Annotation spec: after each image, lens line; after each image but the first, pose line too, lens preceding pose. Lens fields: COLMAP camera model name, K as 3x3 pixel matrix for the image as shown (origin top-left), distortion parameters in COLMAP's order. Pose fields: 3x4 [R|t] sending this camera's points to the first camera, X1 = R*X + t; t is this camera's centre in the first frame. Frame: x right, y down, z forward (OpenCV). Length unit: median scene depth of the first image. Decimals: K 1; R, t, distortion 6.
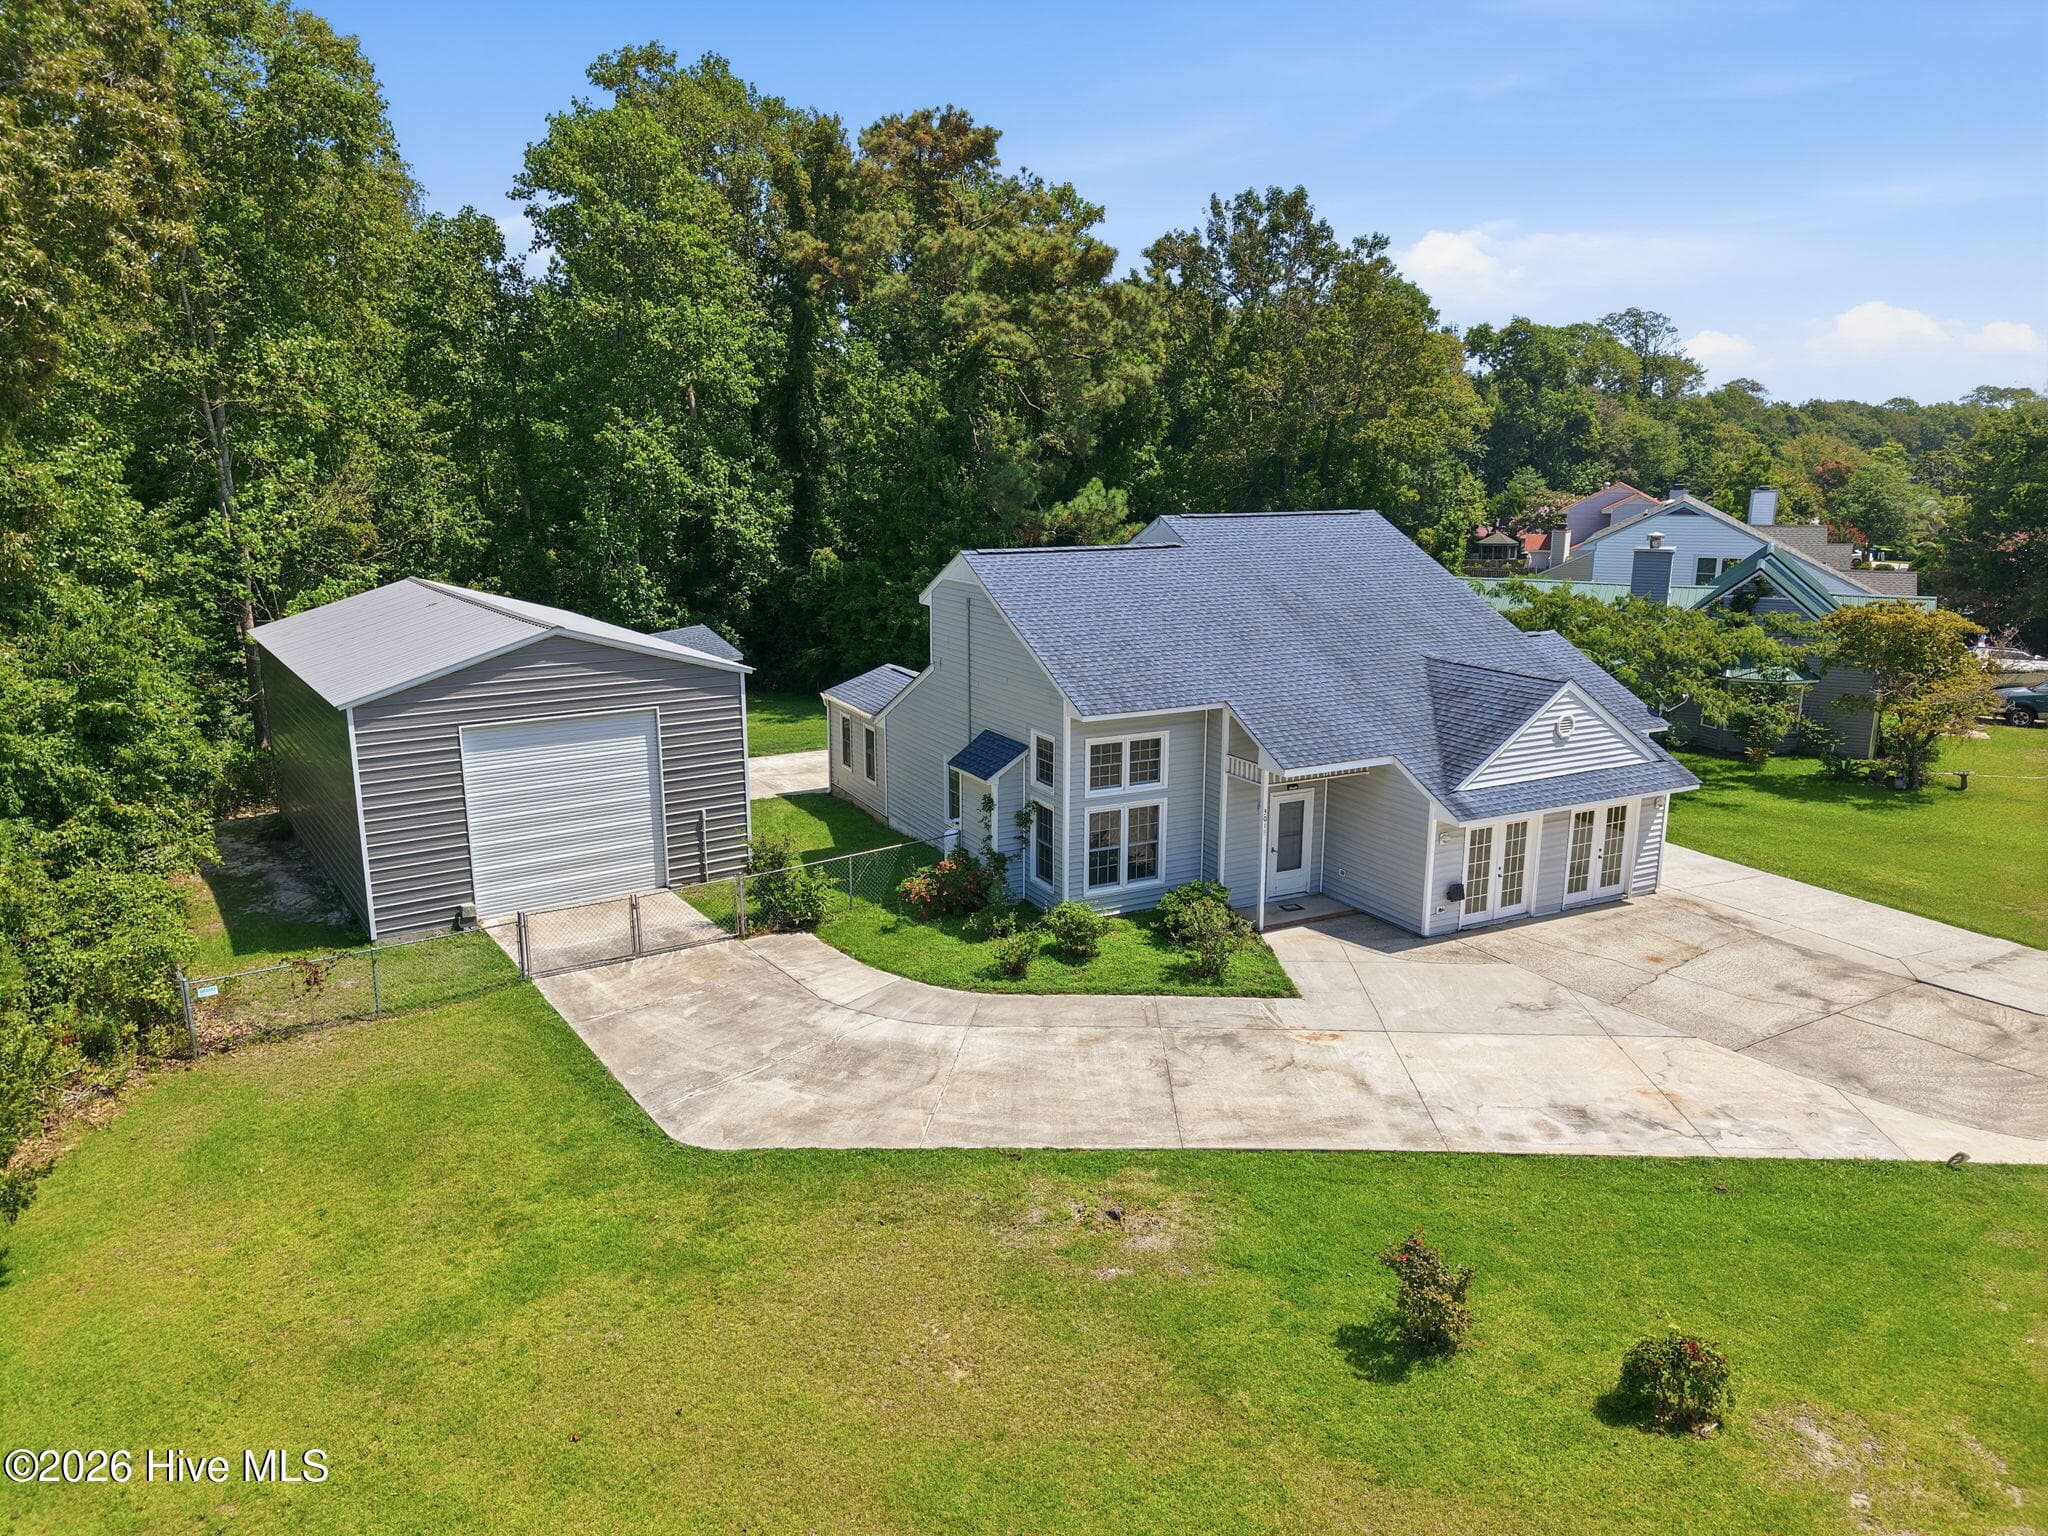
lens RADIAL K [[1377.7, 0, 1026.6], [0, 1377.7, 768.6], [0, 0, 1]] dist [0.012835, -0.015930]
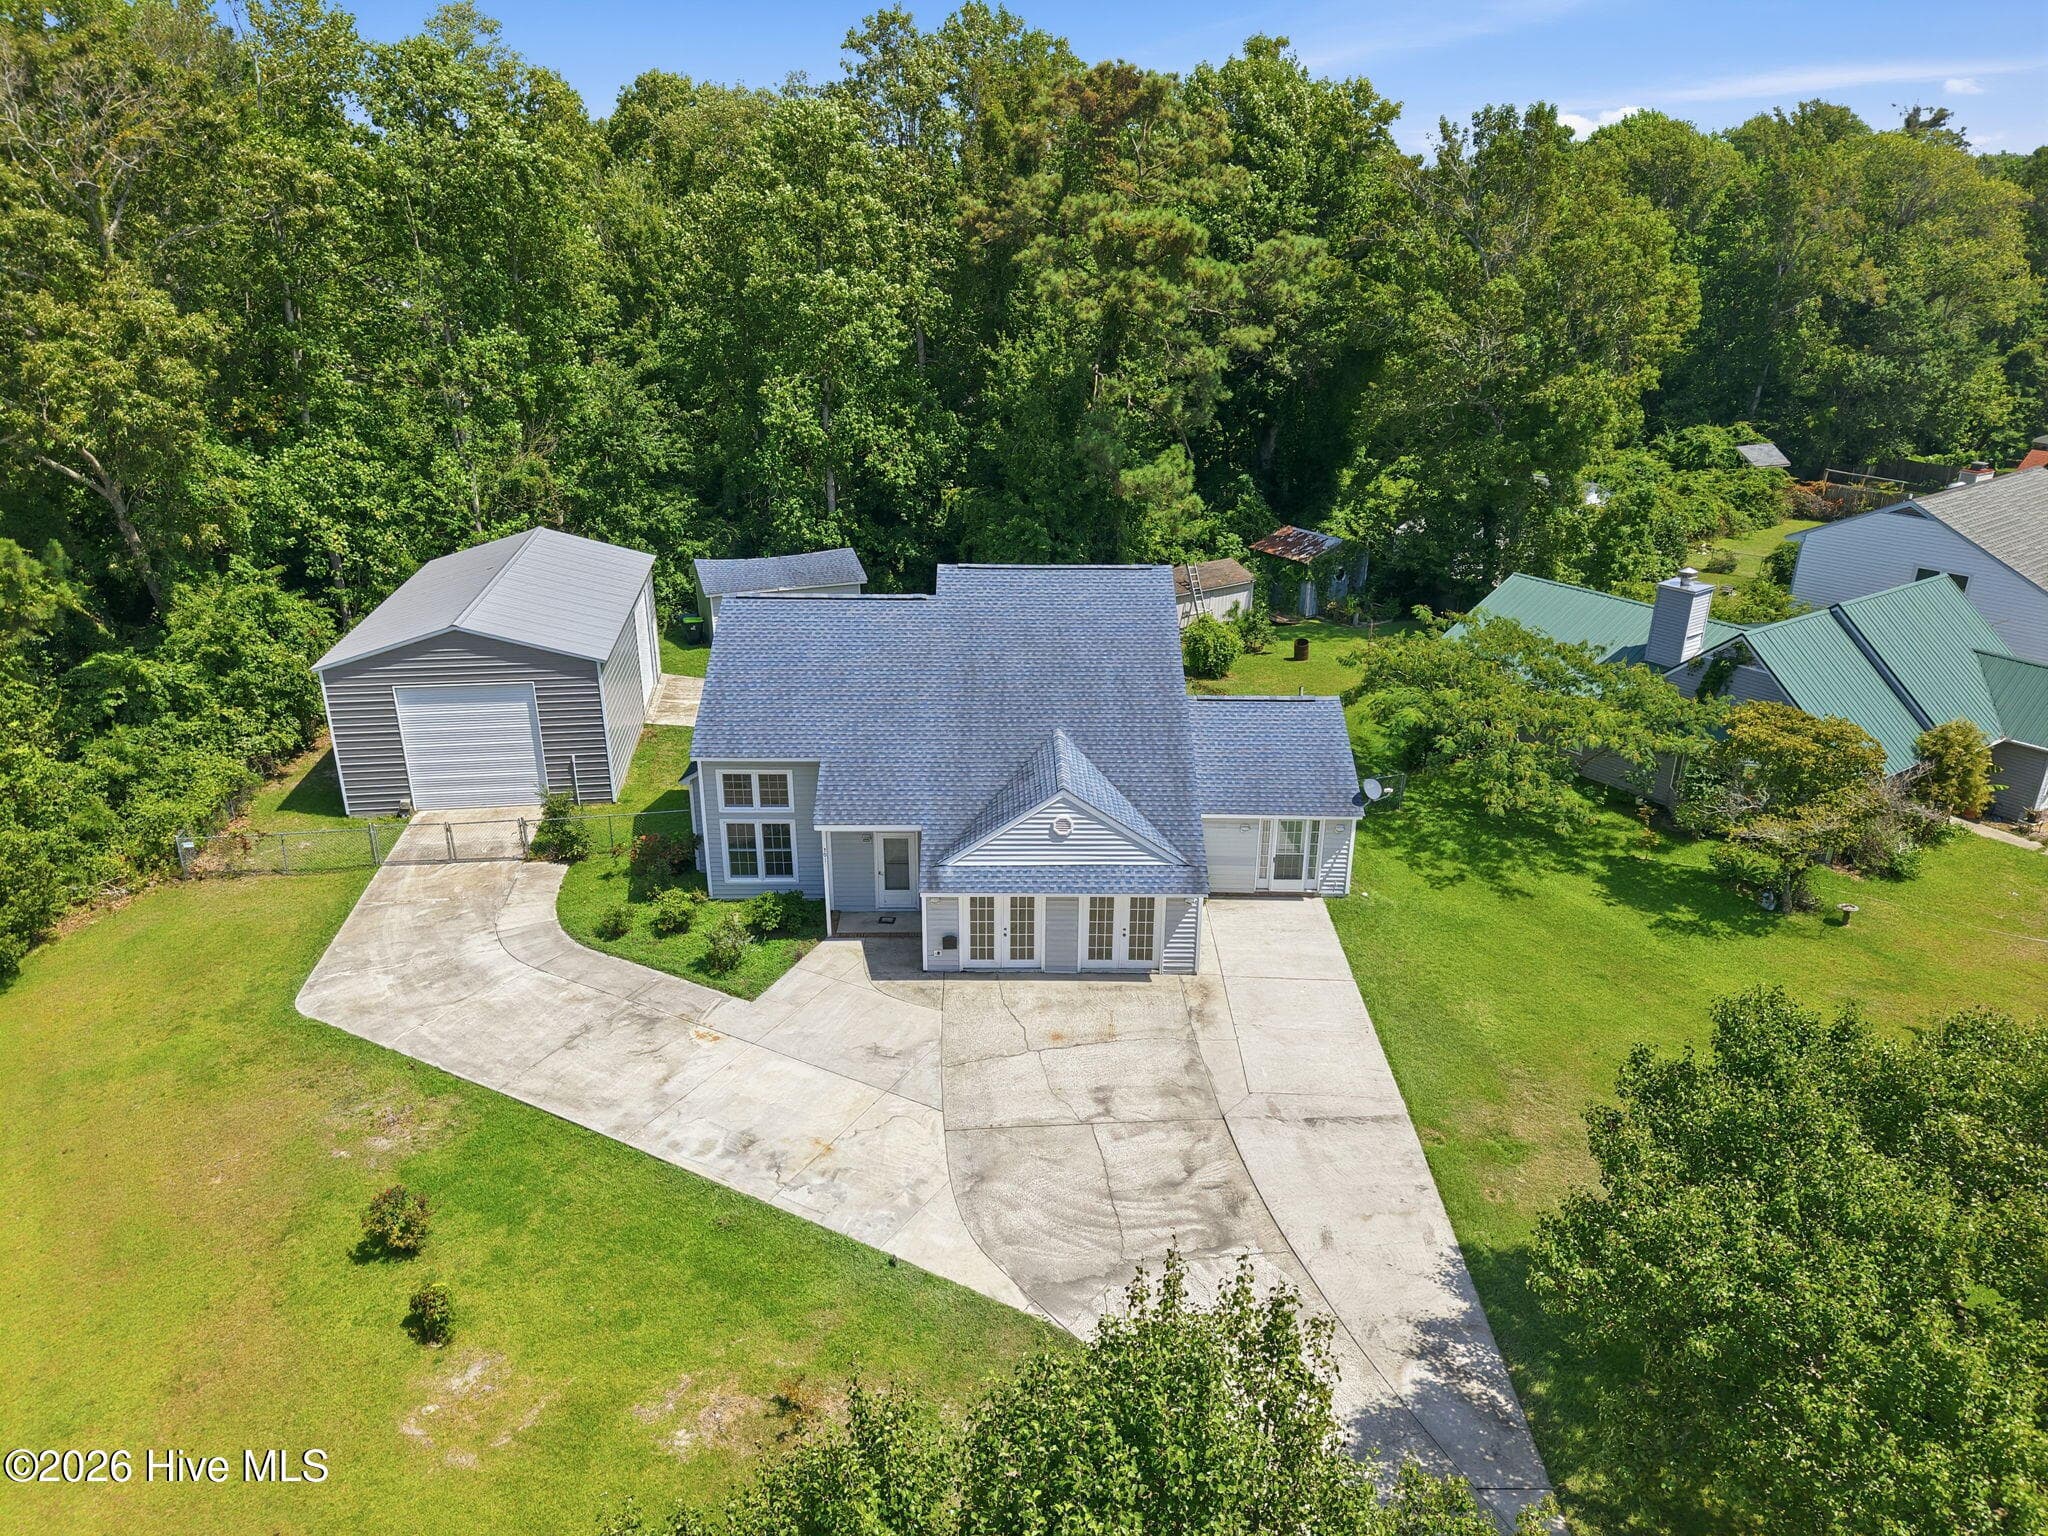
lens RADIAL K [[1377.7, 0, 1031.1], [0, 1377.7, 769.2], [0, 0, 1]] dist [0.012835, -0.015930]
pose [[0.891176, 0.174196, -0.418880, 0.845632], [-0.105383, 0.977573, 0.182332, -0.287422], [0.441247, -0.118347, 0.889548, -0.040421]]
